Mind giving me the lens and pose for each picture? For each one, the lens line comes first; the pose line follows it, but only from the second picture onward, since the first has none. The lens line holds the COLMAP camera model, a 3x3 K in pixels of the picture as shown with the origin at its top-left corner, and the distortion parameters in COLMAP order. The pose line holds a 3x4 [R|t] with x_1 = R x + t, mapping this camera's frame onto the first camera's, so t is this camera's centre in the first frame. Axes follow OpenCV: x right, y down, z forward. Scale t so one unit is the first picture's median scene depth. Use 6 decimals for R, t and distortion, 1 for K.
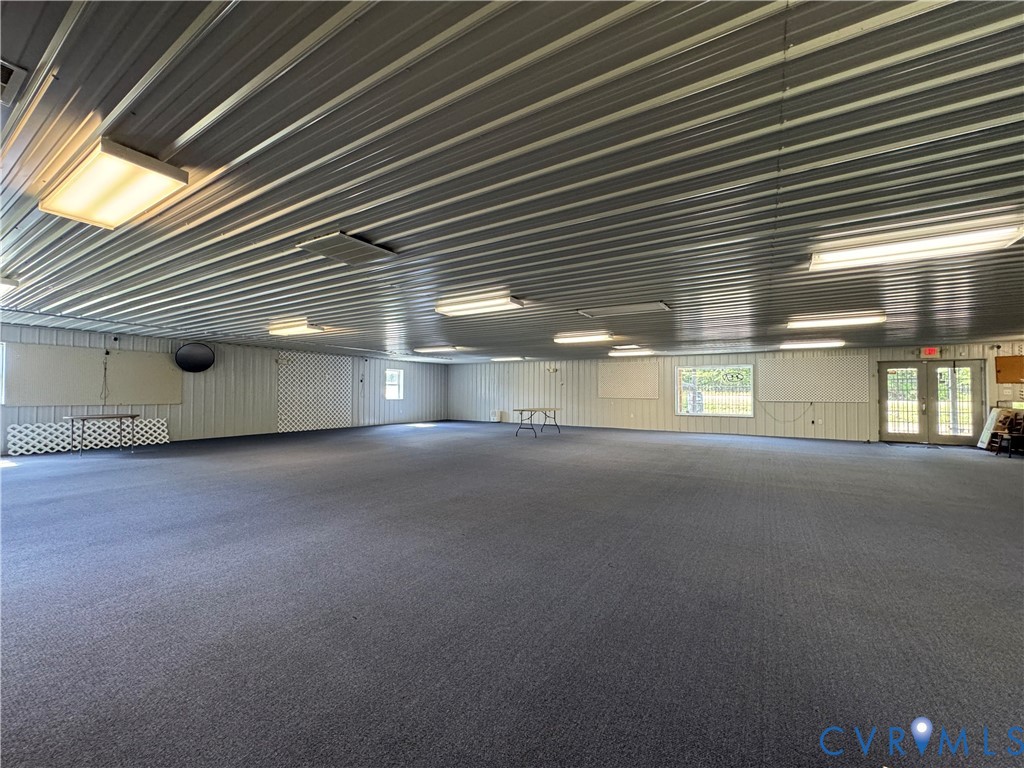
lens RADIAL K [[402.4, 0, 526.1], [0, 402.4, 383.4], [0, 0, 1]] dist [0.037938, -0.012218]
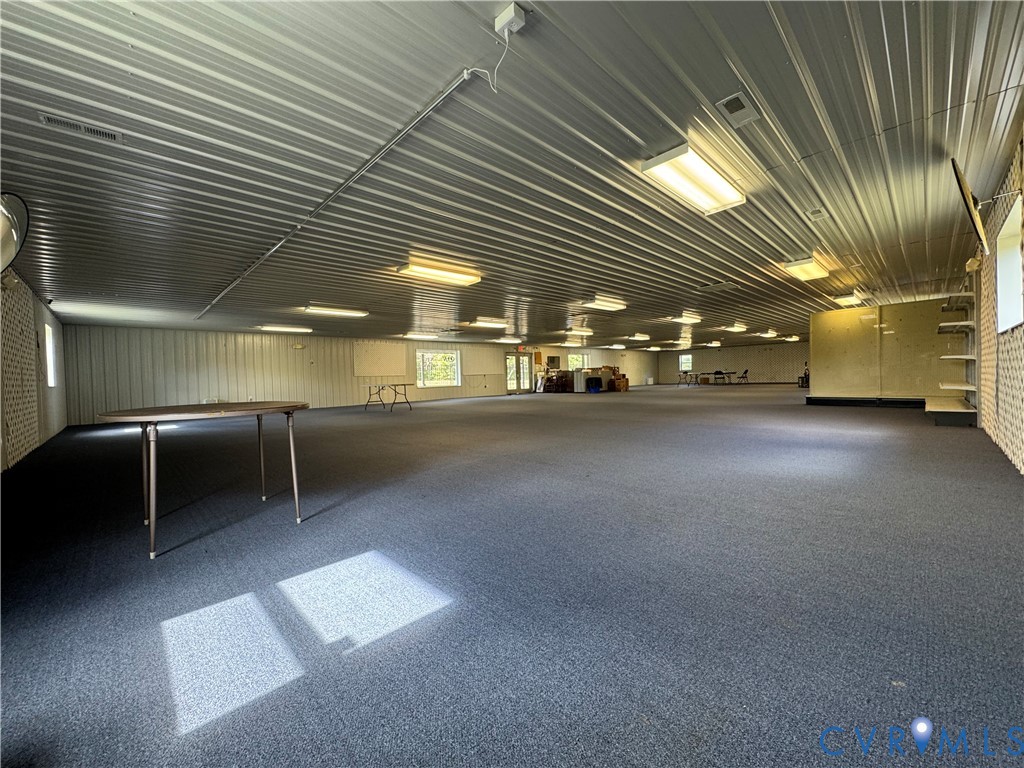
lens RADIAL K [[409.0, 0, 511.1], [0, 409.0, 382.9], [0, 0, 1]] dist [-0.004589, -0.000230]
pose [[0.279498, -0.029636, 0.959689, -0.906324], [0.005732, 0.999557, 0.029198, 0.031504], [-0.960129, -0.002660, 0.279544, 0.437101]]
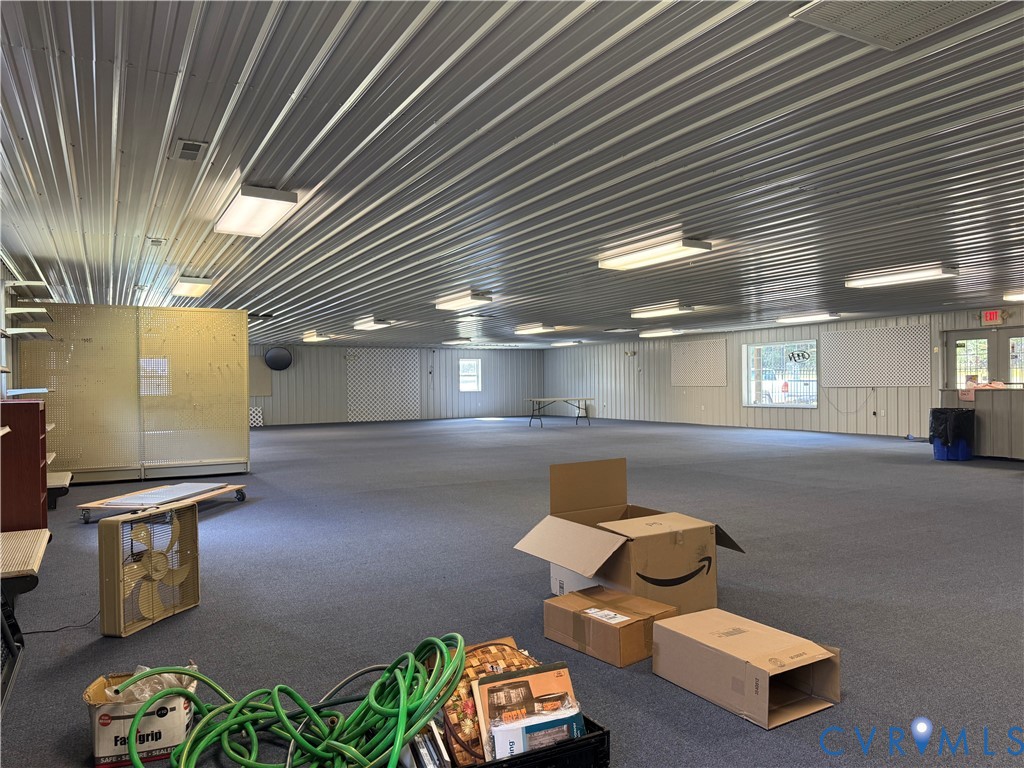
lens RADIAL K [[717.7, 0, 511.4], [0, 717.7, 388.8], [0, 0, 1]] dist [0.093075, -0.125024]
pose [[0.858659, -0.013872, -0.512359, 0.833874], [0.030895, 0.999217, 0.024723, -0.005782], [0.511615, -0.037058, 0.858415, -0.517600]]
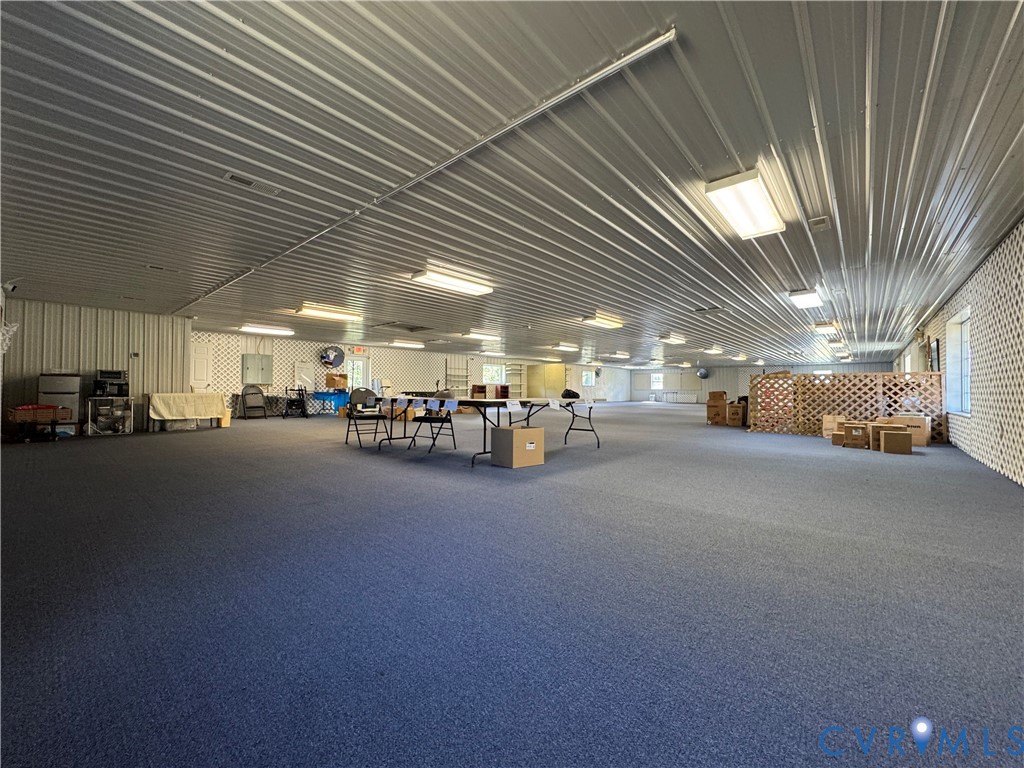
lens RADIAL K [[407.4, 0, 512.5], [0, 407.4, 385.4], [0, 0, 1]] dist [-0.000177, -0.000300]
pose [[-0.192014, -0.015662, -0.981267, 1.984971], [0.017525, 0.999658, -0.019385, 0.043569], [0.981236, -0.020919, -0.191674, 0.182868]]
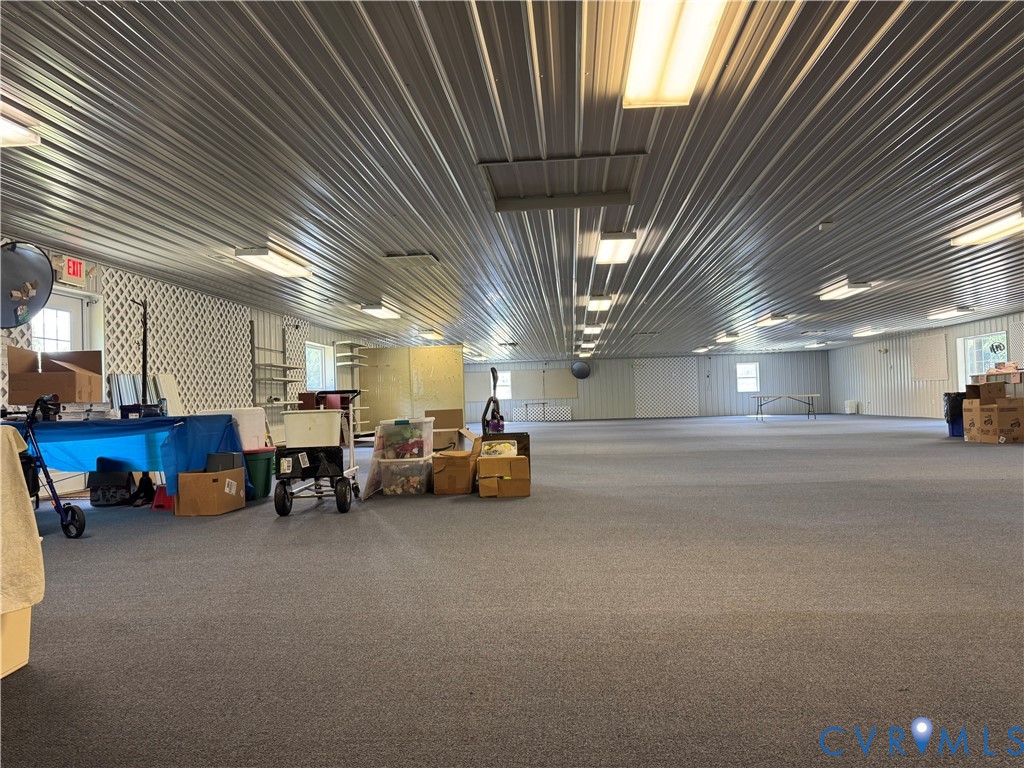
lens RADIAL K [[717.7, 0, 511.4], [0, 717.7, 388.8], [0, 0, 1]] dist [0.093075, -0.125024]
pose [[0.422925, -0.037009, -0.905409, 1.542251], [0.056689, 0.998289, -0.014326, 0.033449], [0.904390, -0.045268, 0.424299, -0.491118]]
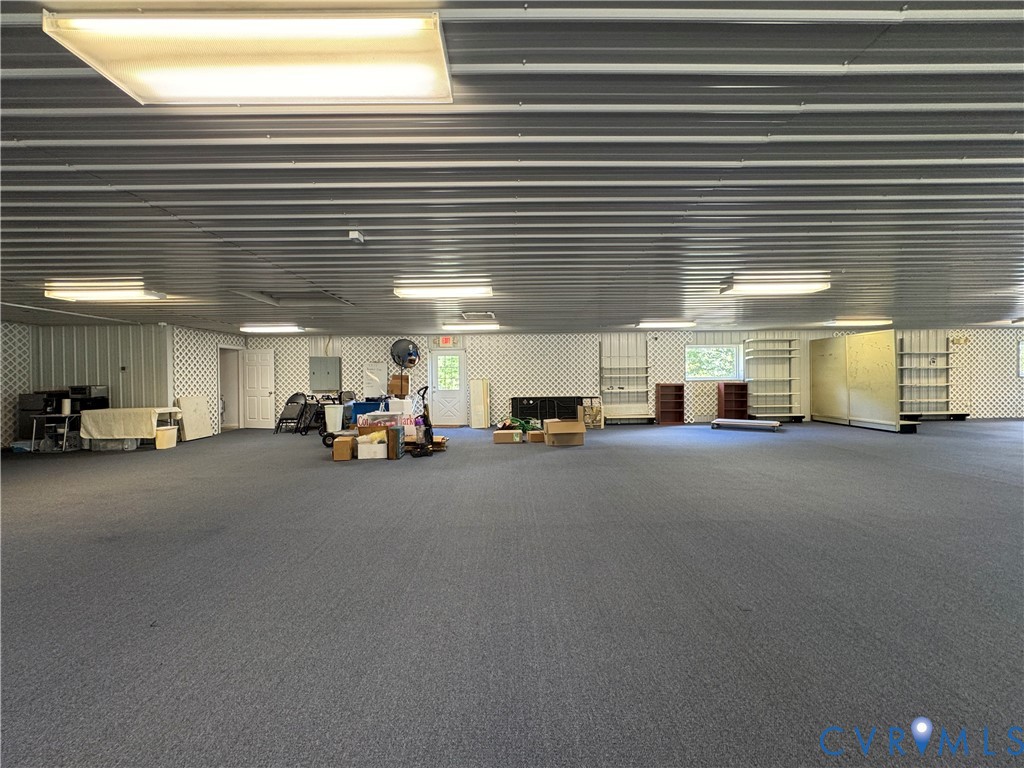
lens RADIAL K [[404.0, 0, 511.7], [0, 404.0, 383.2], [0, 0, 1]] dist [0.010287, -0.000018]
pose [[-0.863239, 0.010251, -0.504691, 1.132853], [0.018818, 0.999752, -0.011882, 0.009240], [0.504445, -0.019754, -0.863218, 0.354213]]
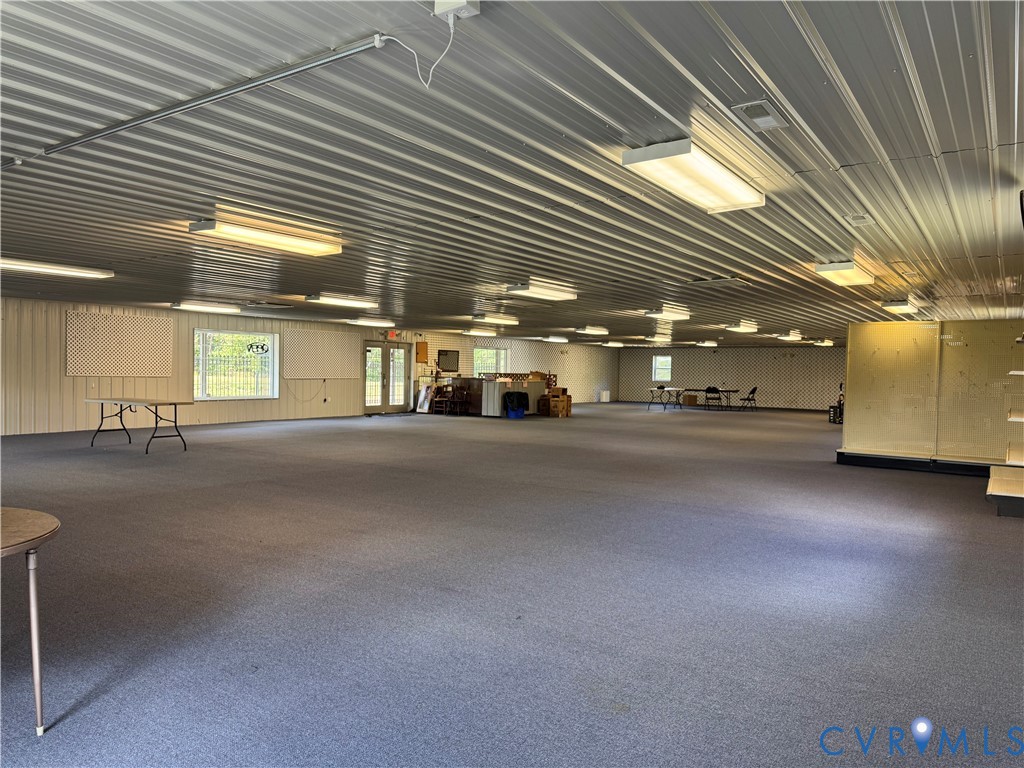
lens RADIAL K [[717.7, 0, 511.4], [0, 717.7, 388.8], [0, 0, 1]] dist [0.093075, -0.125024]
pose [[0.084078, -0.030584, 0.995990, -0.939777], [-0.044593, 0.998412, 0.034423, -0.008288], [-0.995461, -0.047309, 0.082581, 0.446754]]
